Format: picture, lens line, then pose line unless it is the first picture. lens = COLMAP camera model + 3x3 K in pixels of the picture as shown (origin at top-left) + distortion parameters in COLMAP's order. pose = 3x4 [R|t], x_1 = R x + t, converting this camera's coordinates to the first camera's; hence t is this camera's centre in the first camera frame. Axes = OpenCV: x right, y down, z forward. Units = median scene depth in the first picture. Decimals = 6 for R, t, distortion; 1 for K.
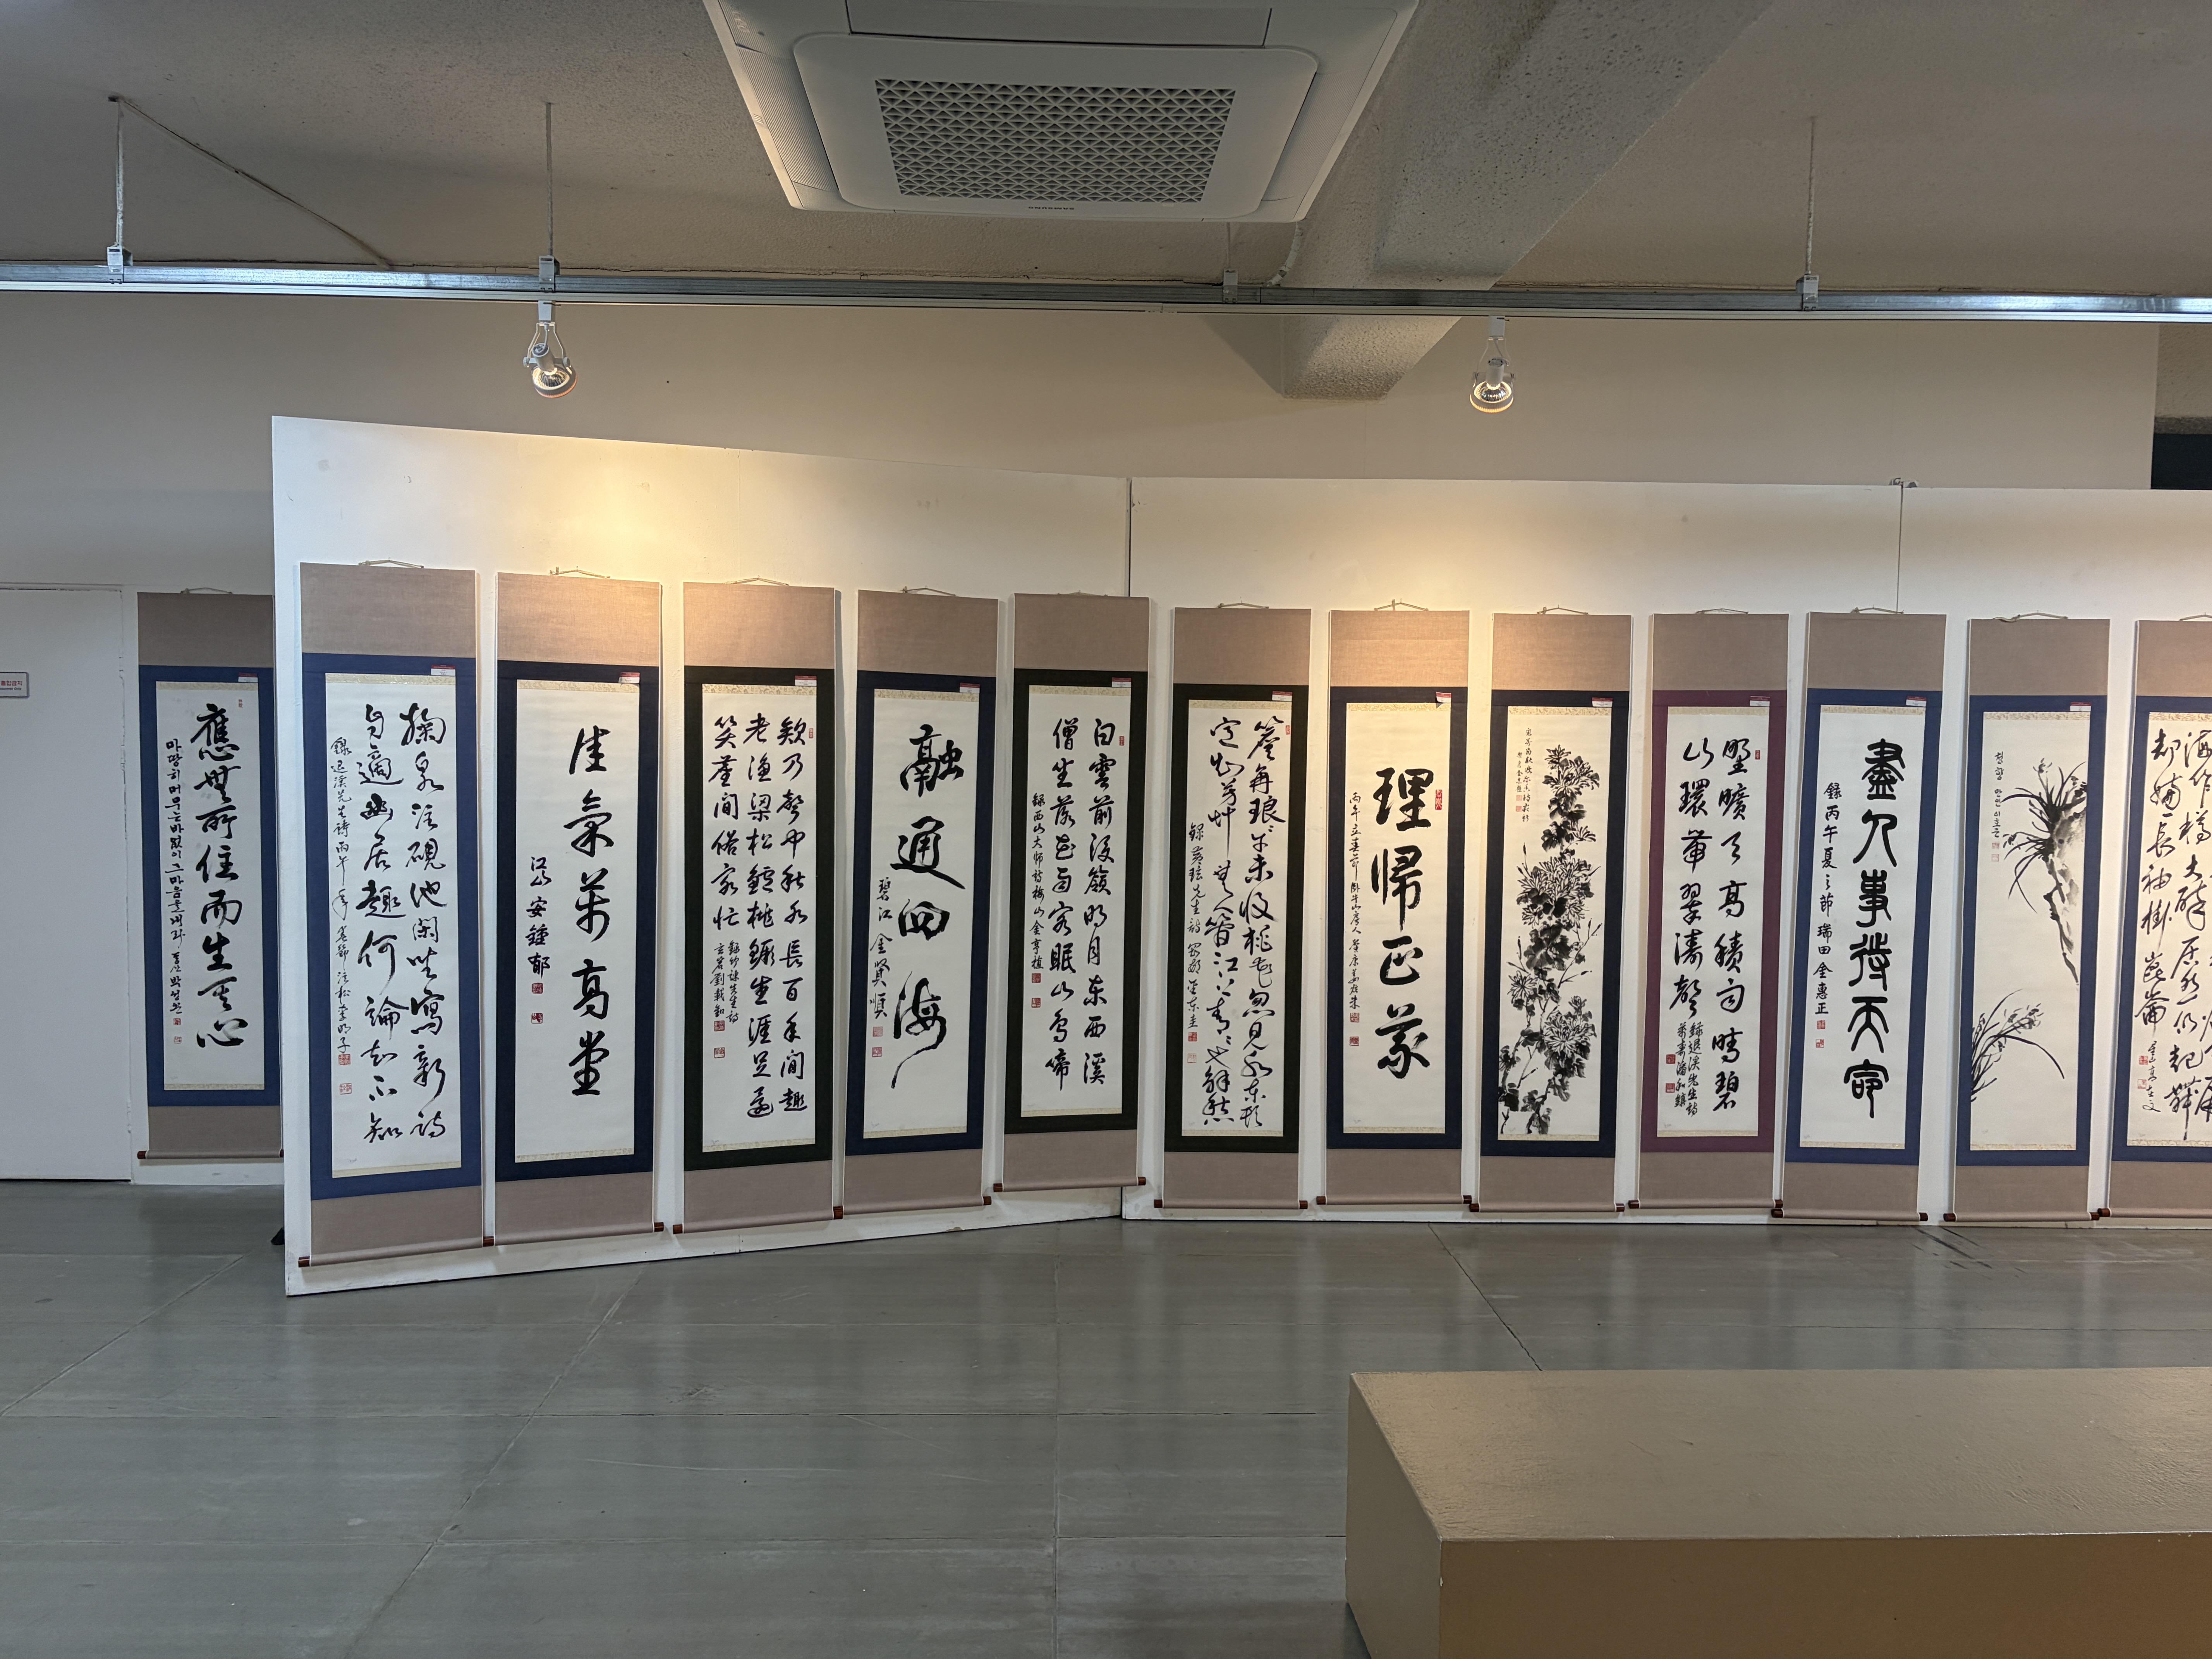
lens RADIAL K [[1662.6, 0, 1106.0], [0, 1662.6, 829.5], [0, 0, 1]] dist [0.064725, -0.055143]
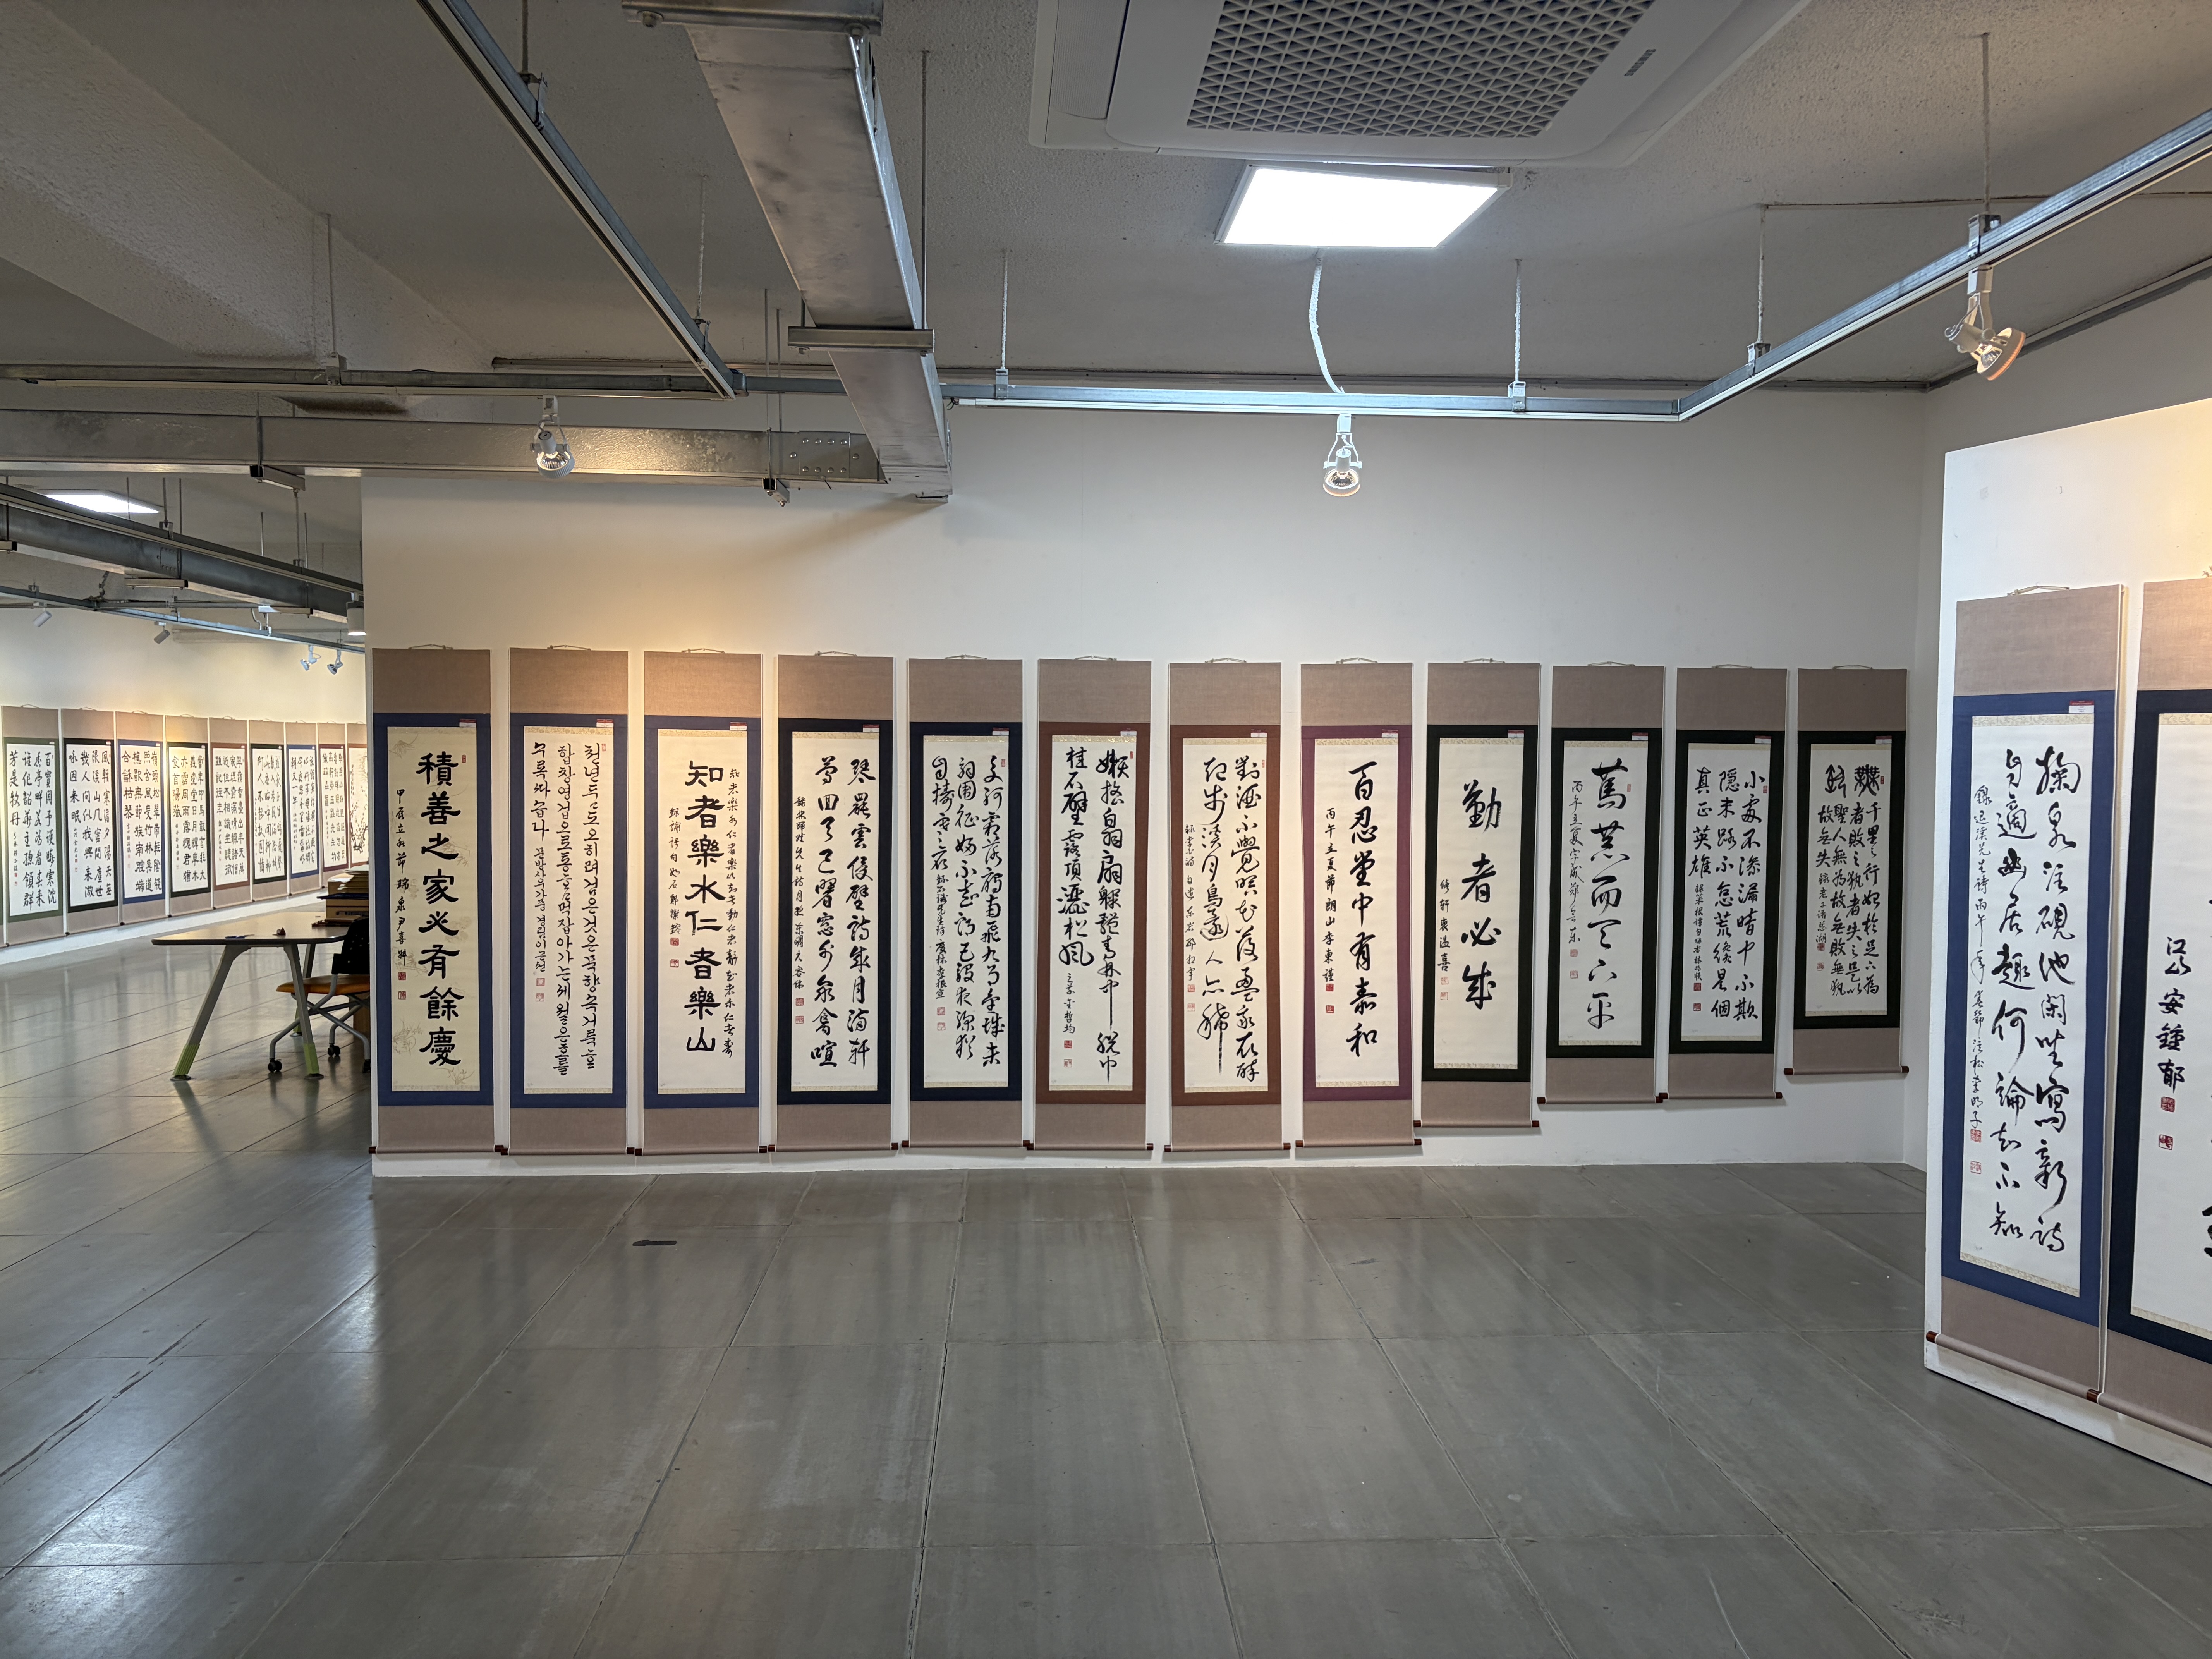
lens RADIAL K [[1699.9, 0, 1106.0], [0, 1699.9, 829.5], [0, 0, 1]] dist [0.002024, -0.002517]
pose [[0.021634, 0.027419, -0.999390, 0.459883], [-0.061474, 0.997769, 0.026044, -0.025082], [0.997874, 0.060873, 0.023271, 0.492332]]
